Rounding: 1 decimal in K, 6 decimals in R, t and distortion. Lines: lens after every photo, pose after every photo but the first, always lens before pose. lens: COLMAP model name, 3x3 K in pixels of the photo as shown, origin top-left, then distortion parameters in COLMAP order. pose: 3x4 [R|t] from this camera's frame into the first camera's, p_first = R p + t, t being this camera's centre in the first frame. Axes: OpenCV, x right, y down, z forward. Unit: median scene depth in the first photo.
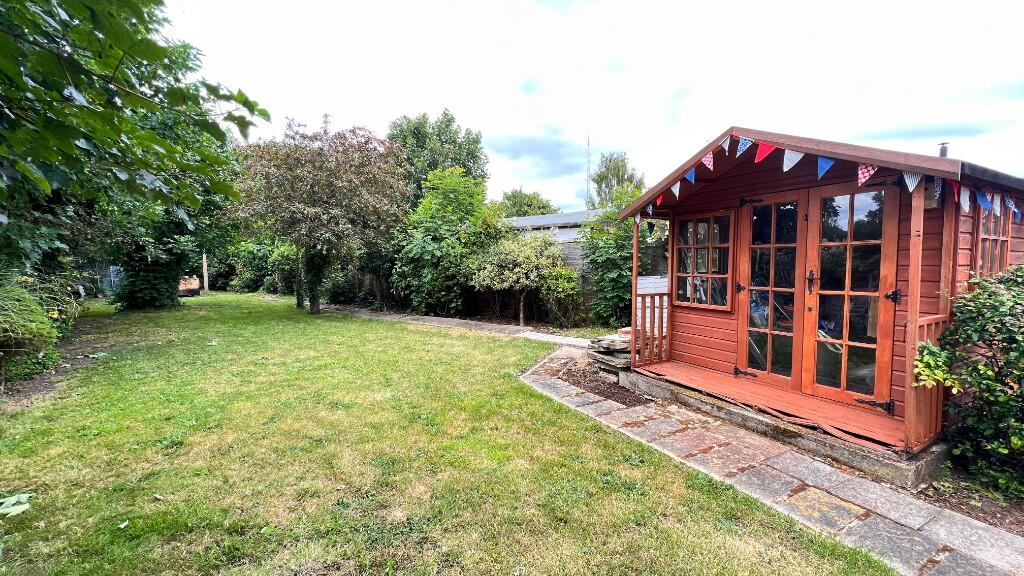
lens RADIAL K [[407.5, 0, 510.5], [0, 407.5, 285.1], [0, 0, 1]] dist [0.000107, -0.000092]
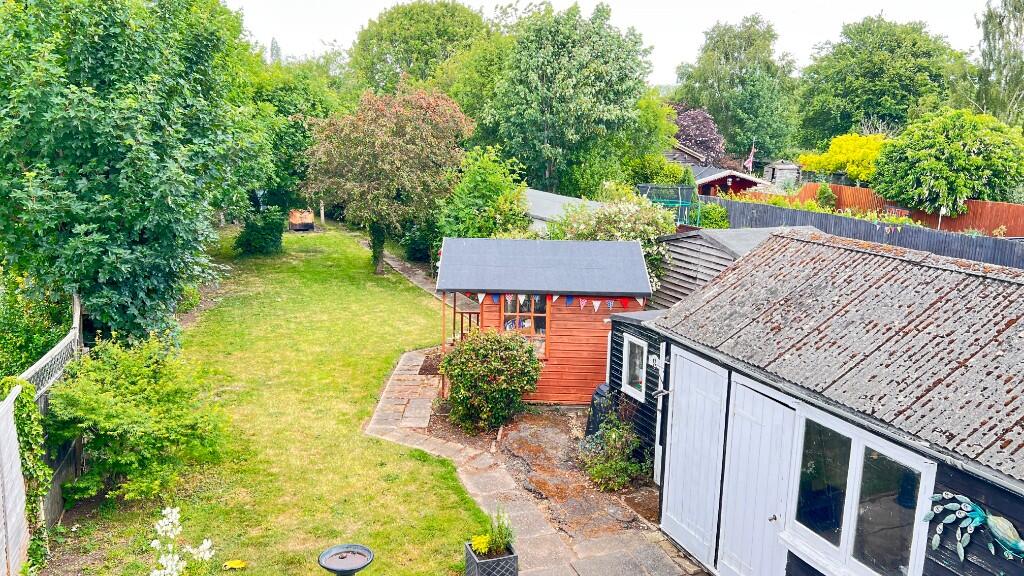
lens RADIAL K [[808.9, 0, 512.0], [0, 808.9, 288.0], [0, 0, 1]] dist [0.092233, -0.136177]
pose [[0.879858, 0.114311, -0.461284, 0.641568], [-0.049862, 0.987488, 0.149602, -0.181264], [0.472614, -0.108628, 0.874549, -0.541331]]
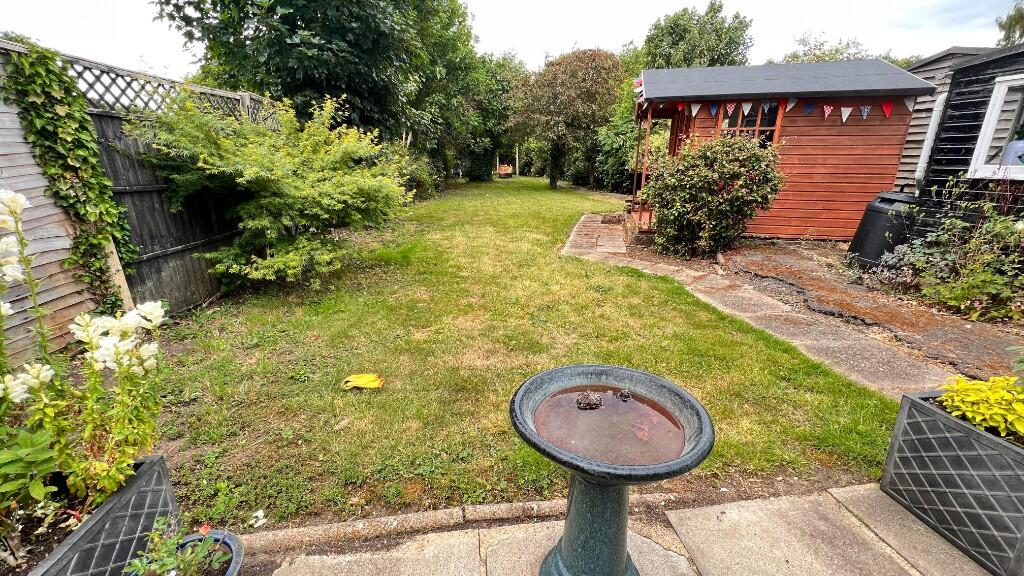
lens RADIAL K [[407.5, 0, 510.5], [0, 407.5, 285.1], [0, 0, 1]] dist [0.000107, -0.000092]
pose [[0.741744, 0.198875, -0.640519, 0.365085], [-0.037259, 0.965769, 0.256715, 0.026097], [0.669648, -0.166551, 0.723763, -0.223983]]
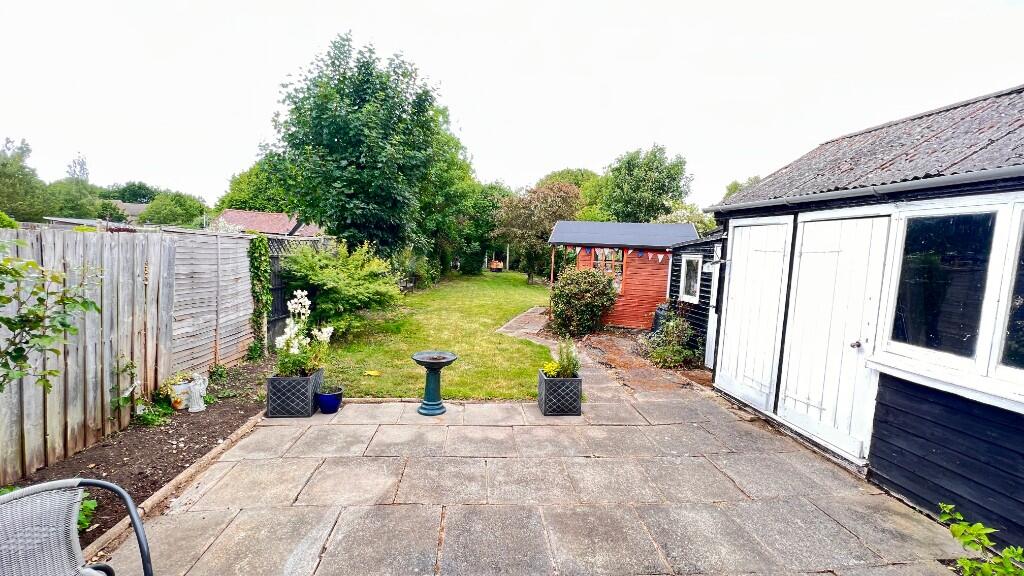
lens RADIAL K [[407.5, 0, 510.5], [0, 407.5, 285.1], [0, 0, 1]] dist [0.000107, -0.000092]
pose [[0.732874, 0.093559, -0.673901, 0.577510], [-0.083036, 0.995395, 0.047890, -0.007584], [0.675279, 0.020861, 0.737268, -0.351645]]
